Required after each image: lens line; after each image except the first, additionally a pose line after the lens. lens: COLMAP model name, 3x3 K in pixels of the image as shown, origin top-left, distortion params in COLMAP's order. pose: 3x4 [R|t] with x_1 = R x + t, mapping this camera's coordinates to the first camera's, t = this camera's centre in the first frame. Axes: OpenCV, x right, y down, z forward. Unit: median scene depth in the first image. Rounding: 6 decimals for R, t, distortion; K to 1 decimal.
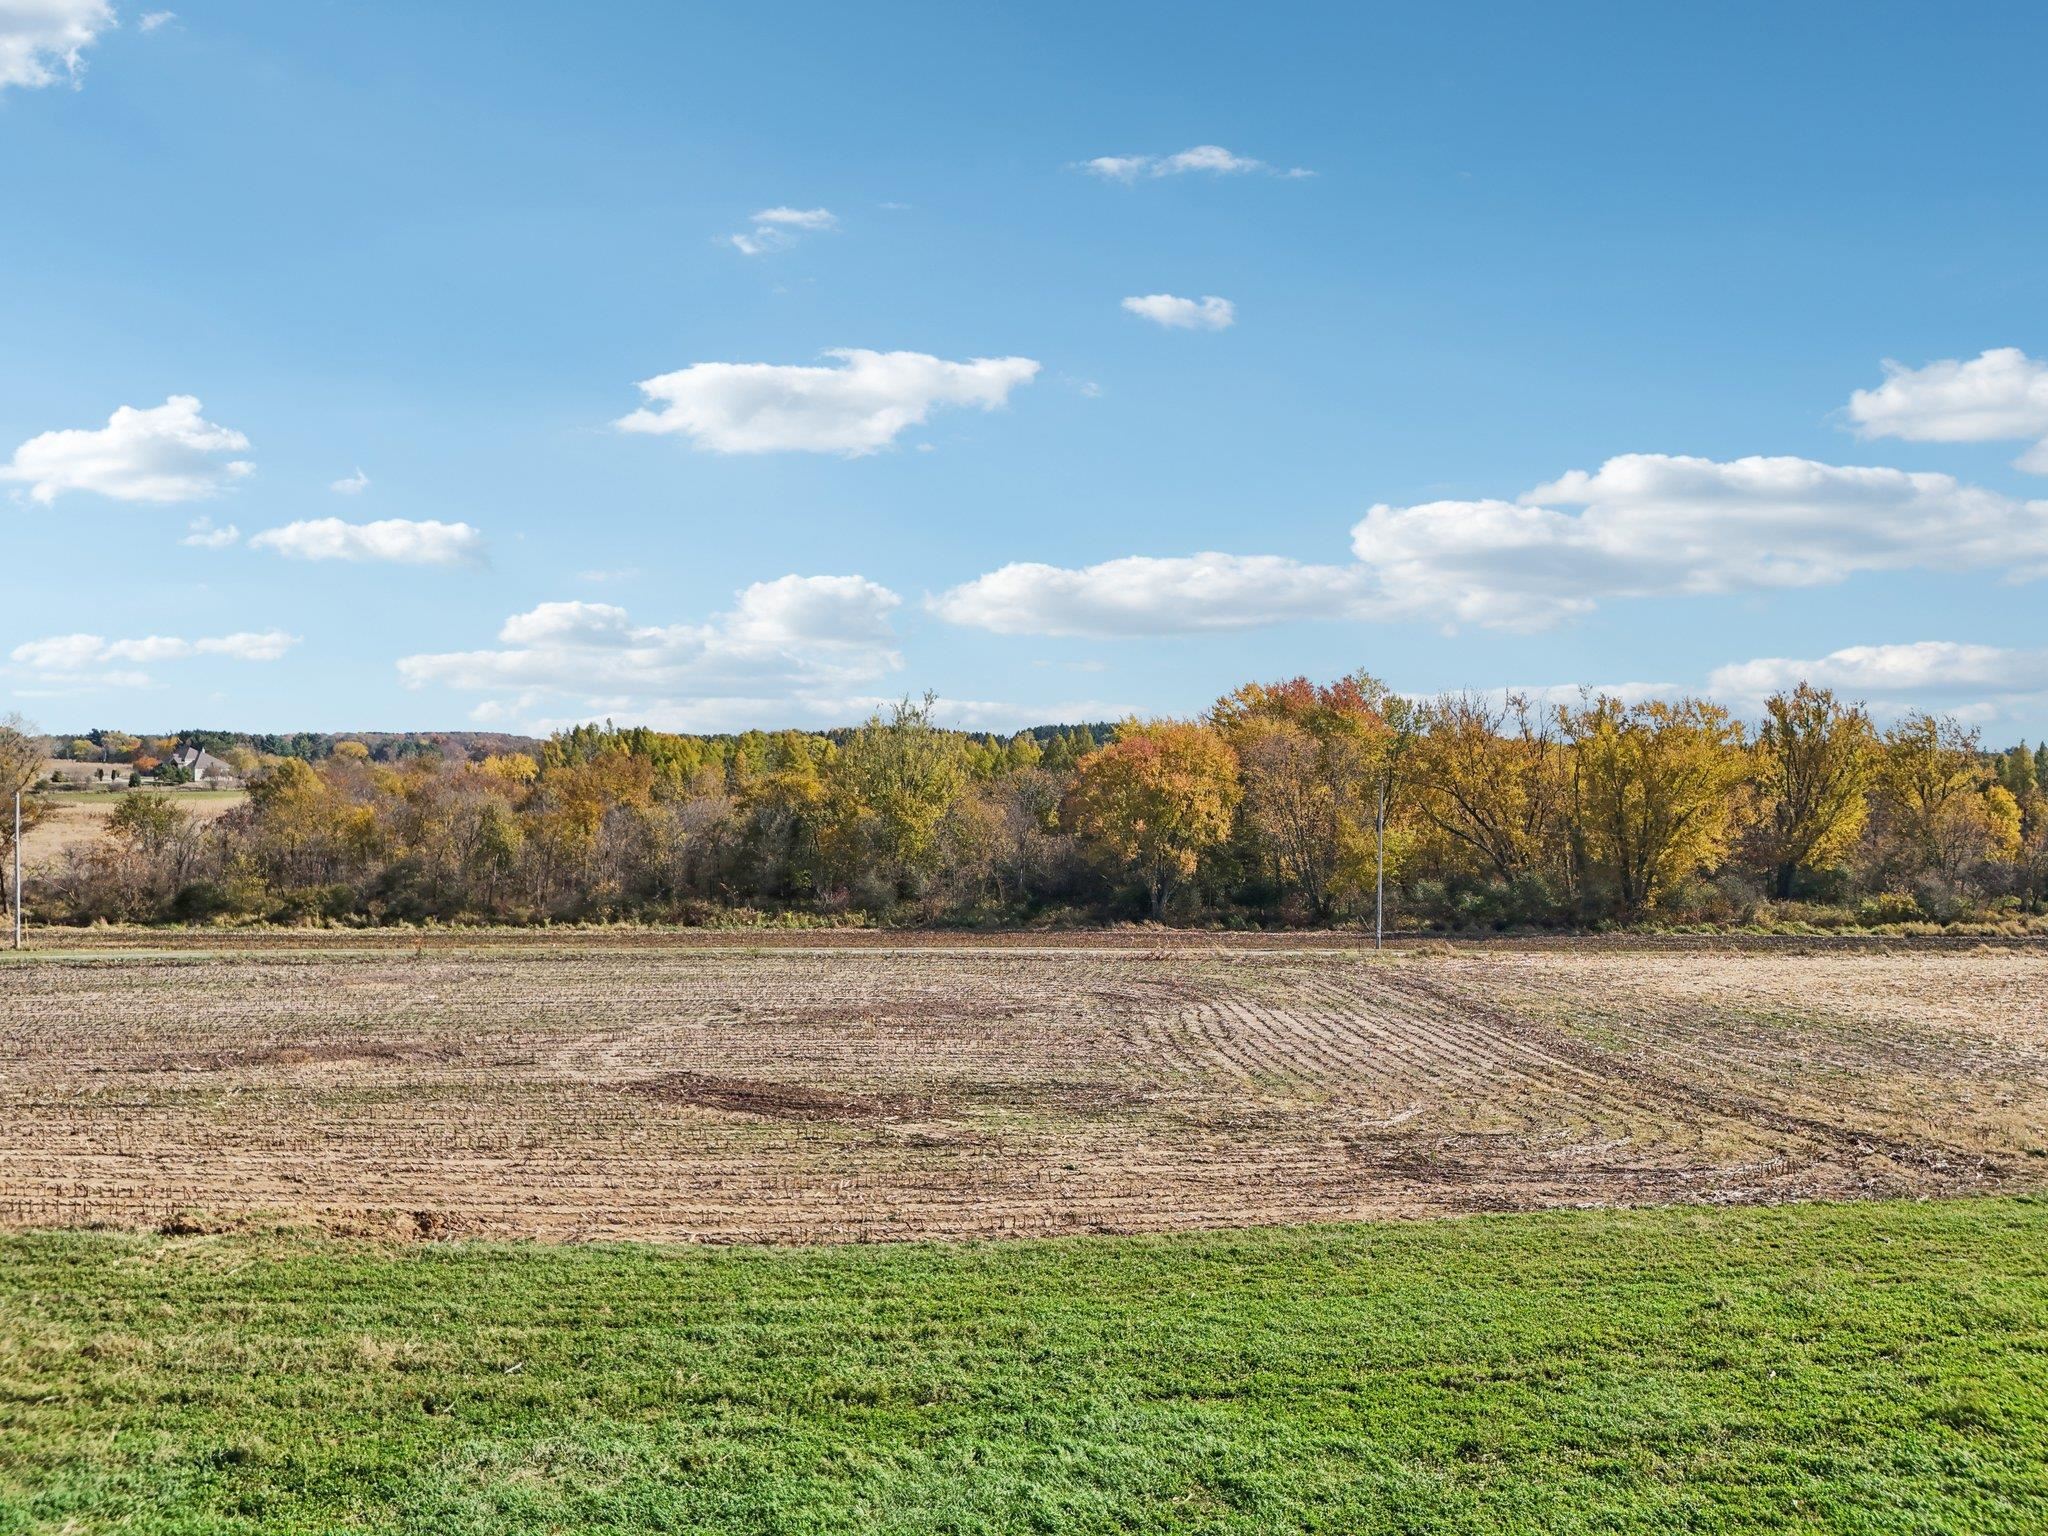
lens RADIAL K [[1552.0, 0, 1024.0], [0, 1552.0, 768.0], [0, 0, 1]] dist [0.077831, -0.104852]
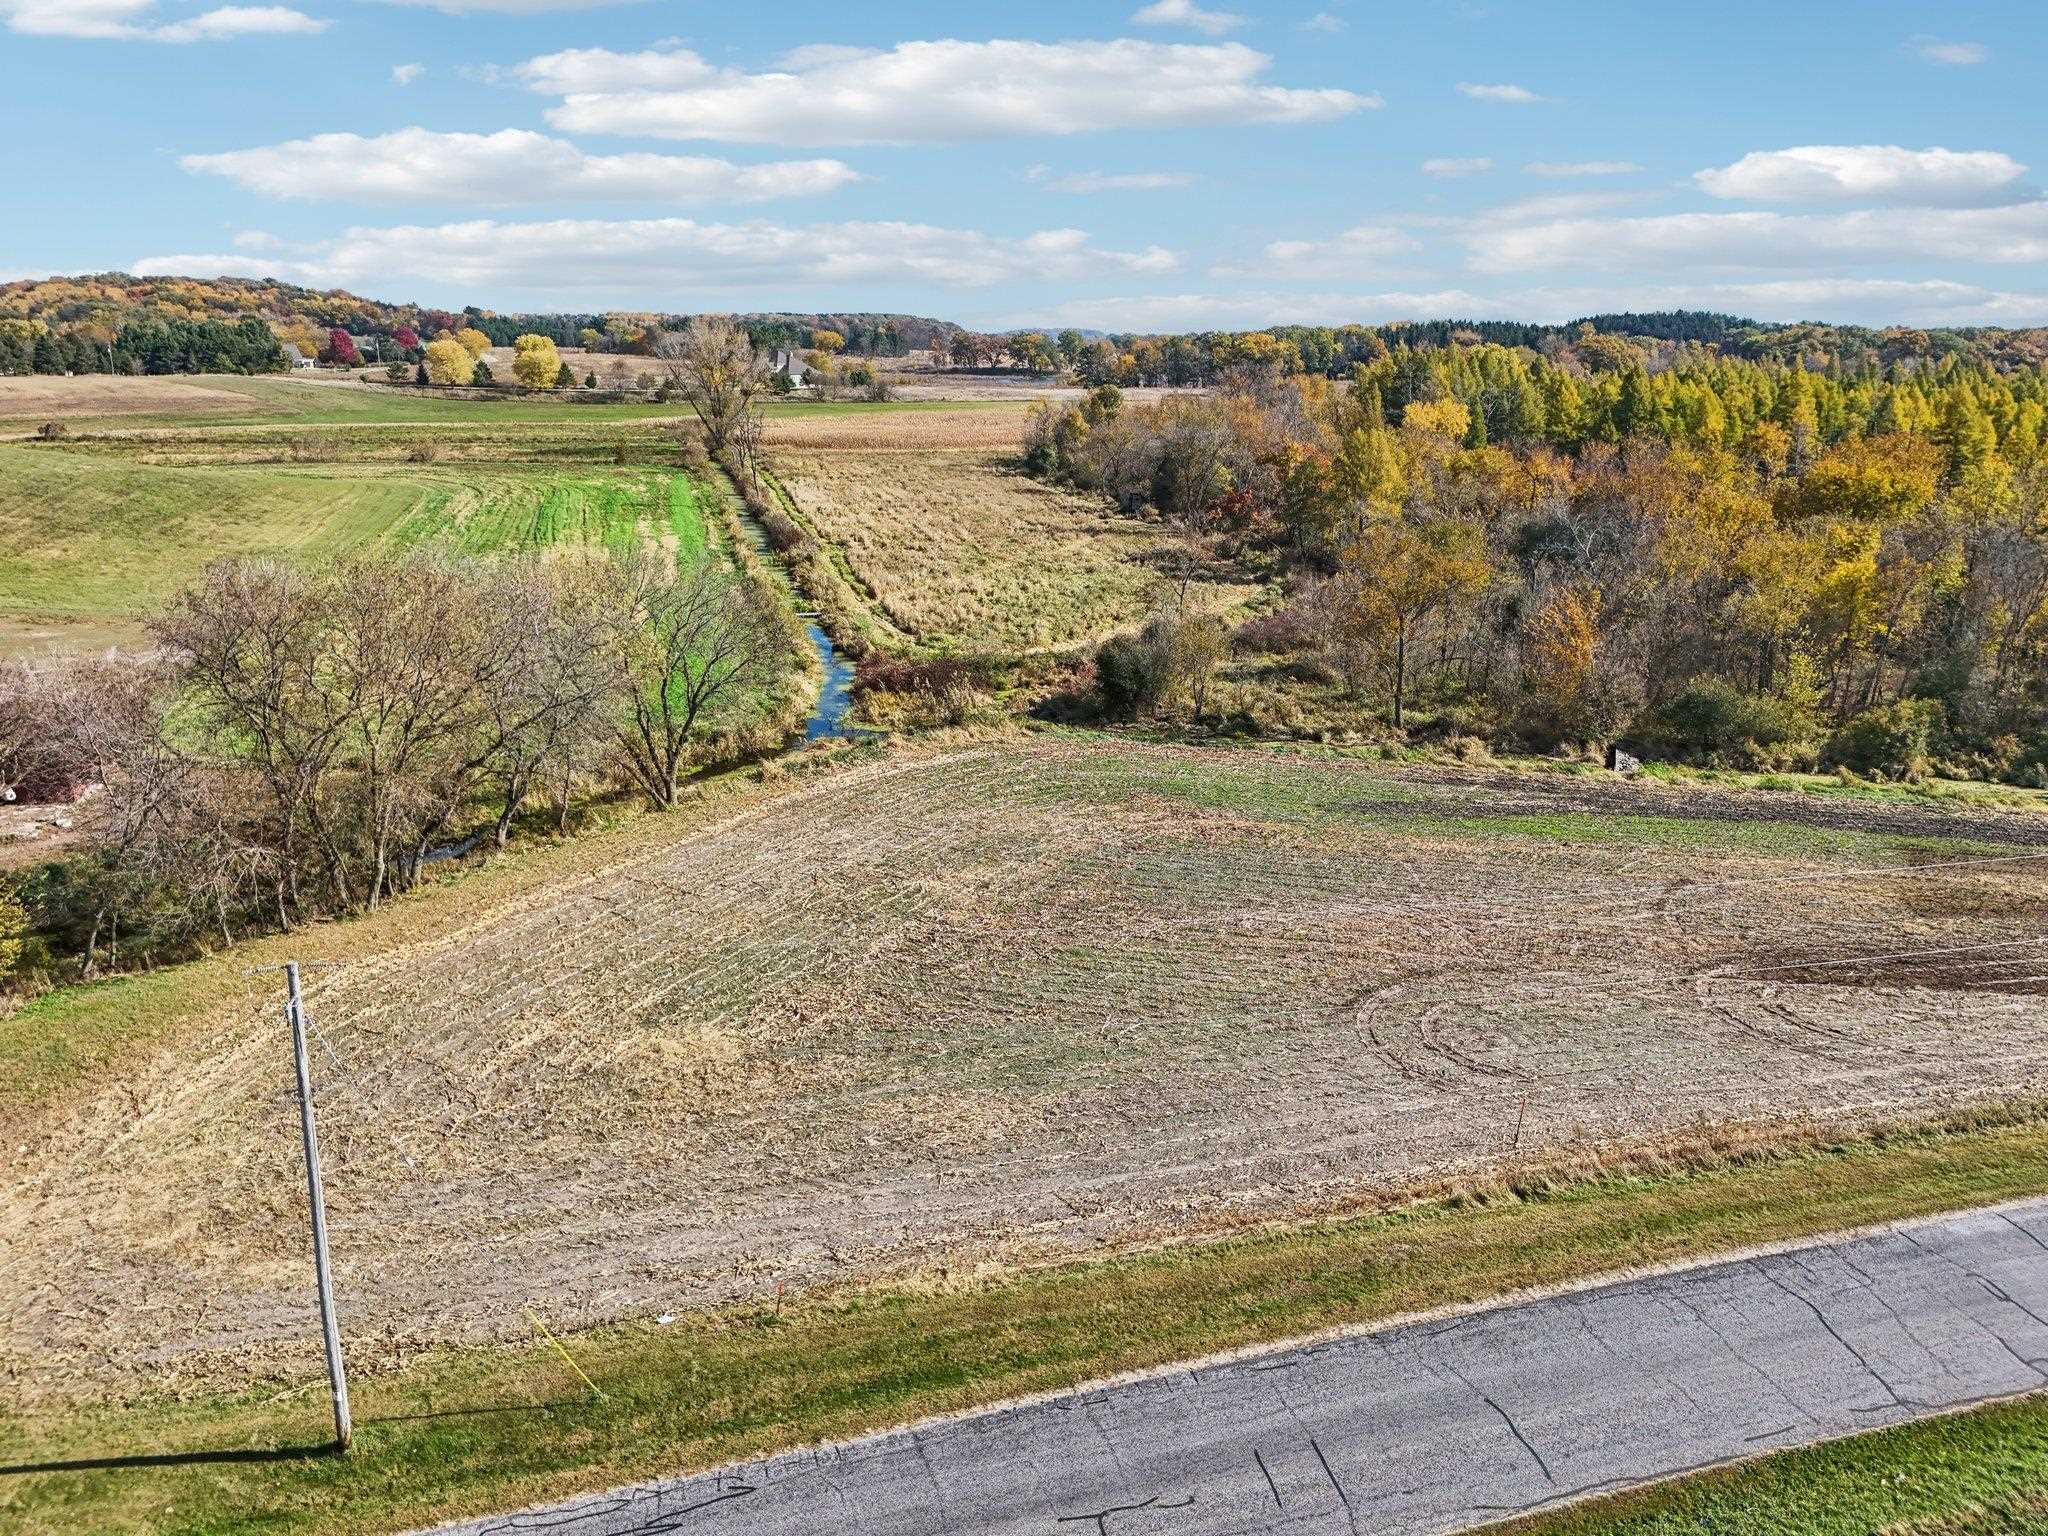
lens RADIAL K [[1552.0, 0, 1024.0], [0, 1552.0, 768.0], [0, 0, 1]] dist [0.077831, -0.104852]
pose [[0.973413, 0.063926, -0.219956, -0.170257], [-0.004723, 0.965664, 0.259752, -0.016454], [0.229008, -0.251808, 0.940292, 0.079772]]
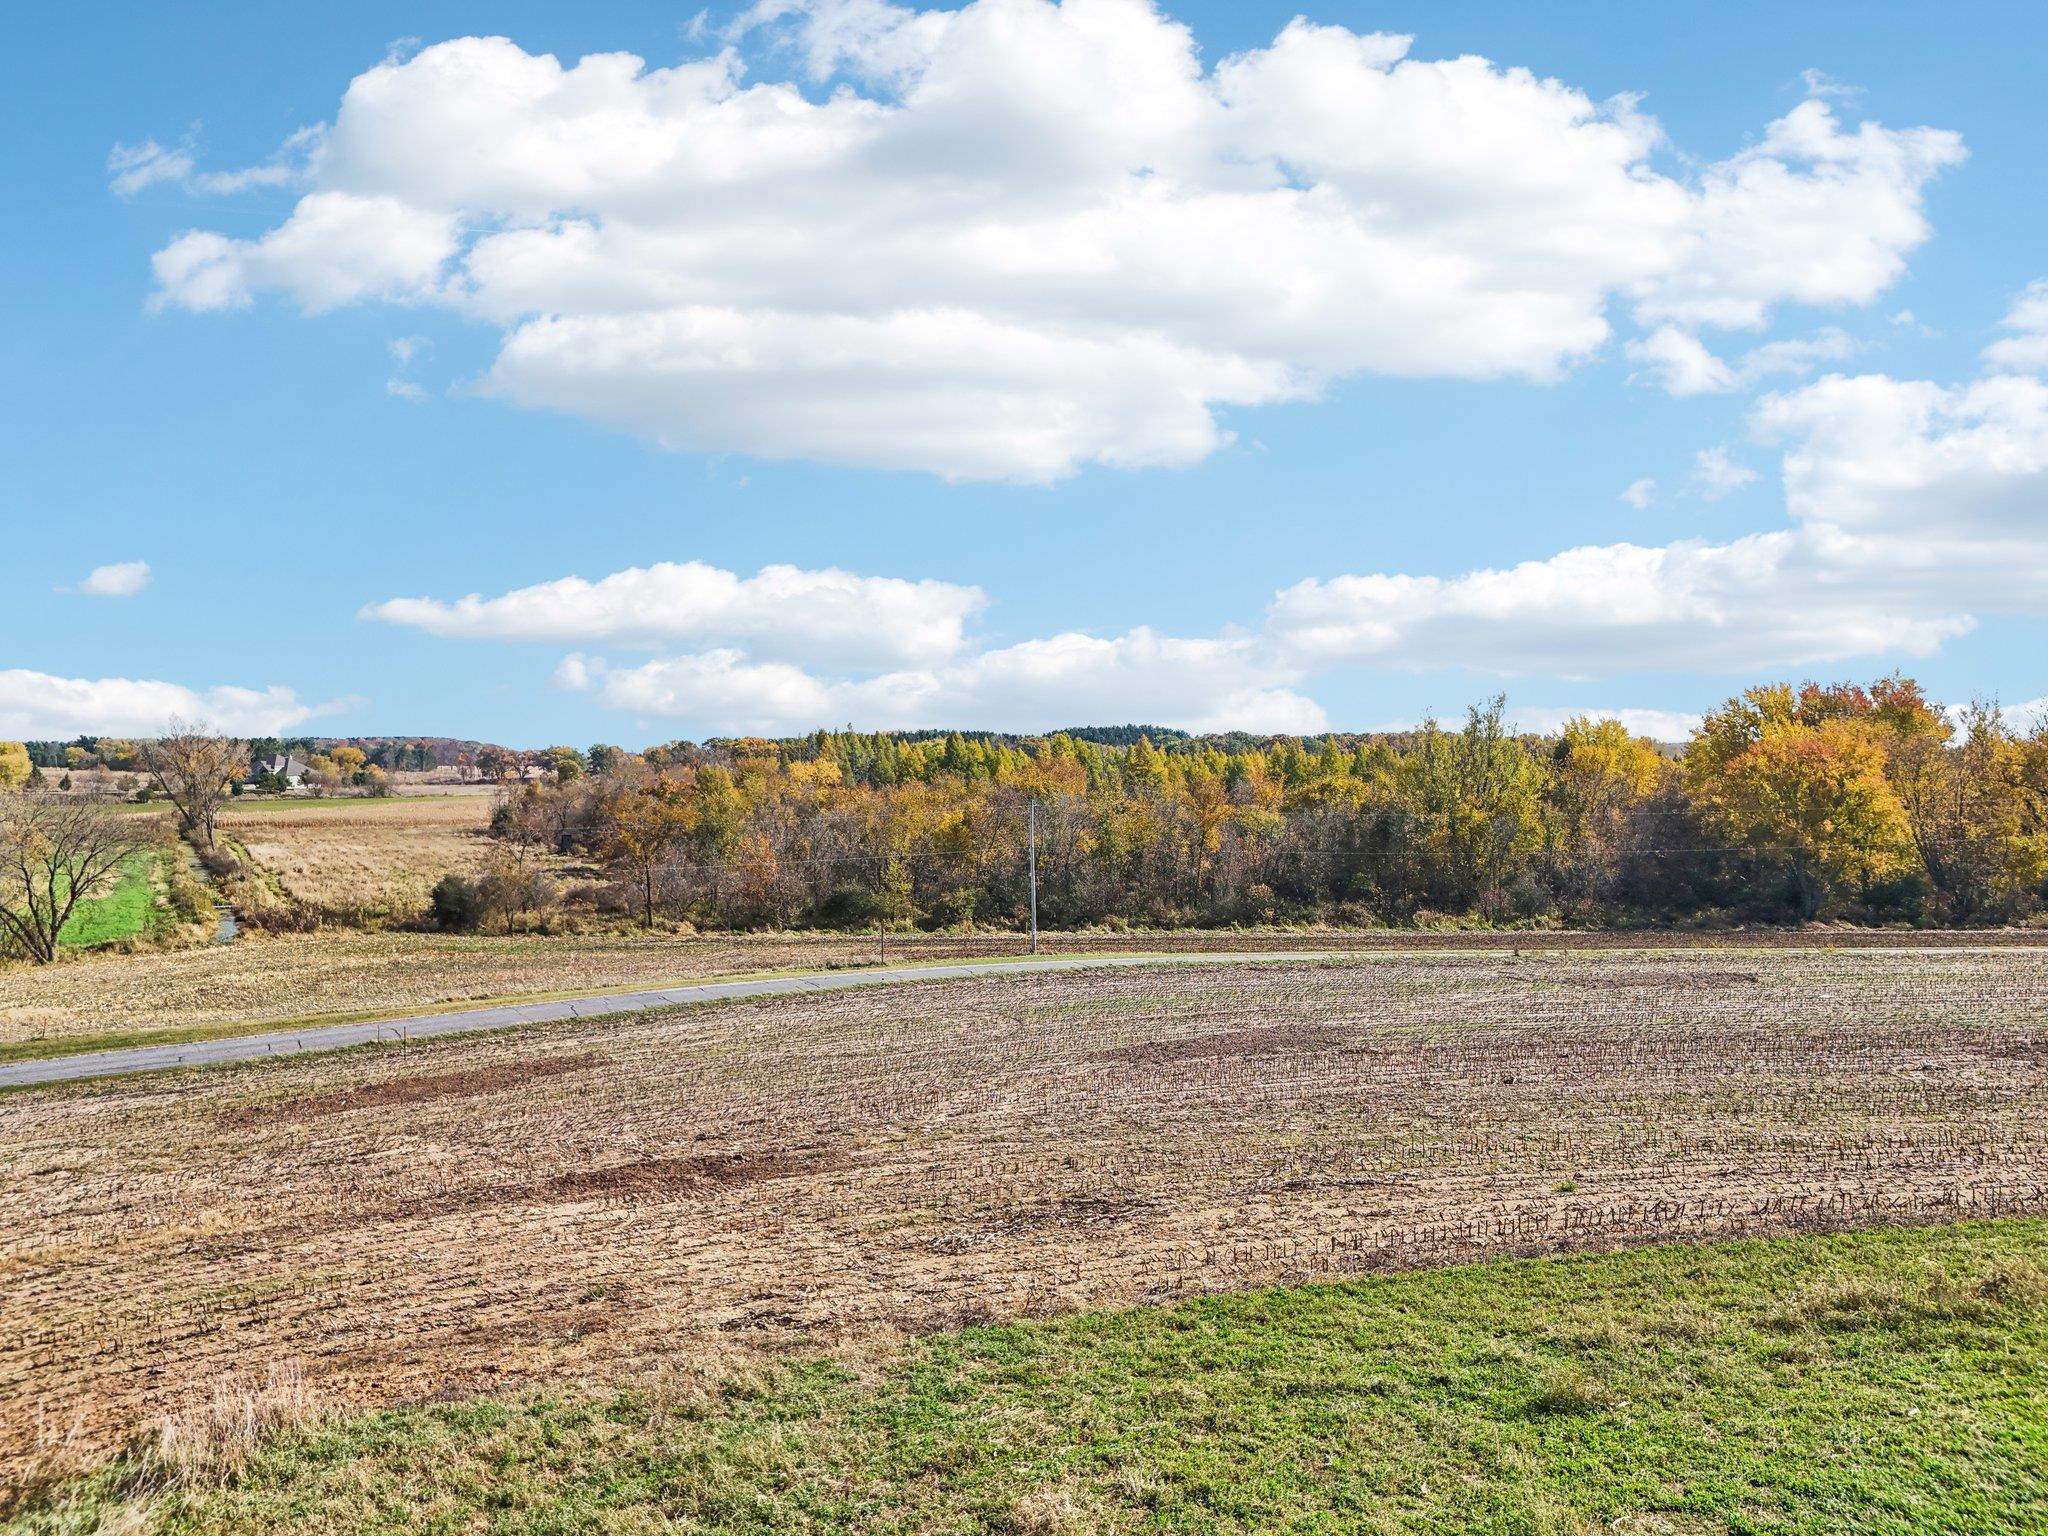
lens RADIAL K [[1552.0, 0, 1024.0], [0, 1552.0, 768.0], [0, 0, 1]] dist [0.077831, -0.104852]
pose [[0.998903, -0.004643, 0.046605, -0.119306], [0.004732, 0.999987, -0.001808, -0.000342], [-0.046596, 0.002026, 0.998912, 0.000874]]
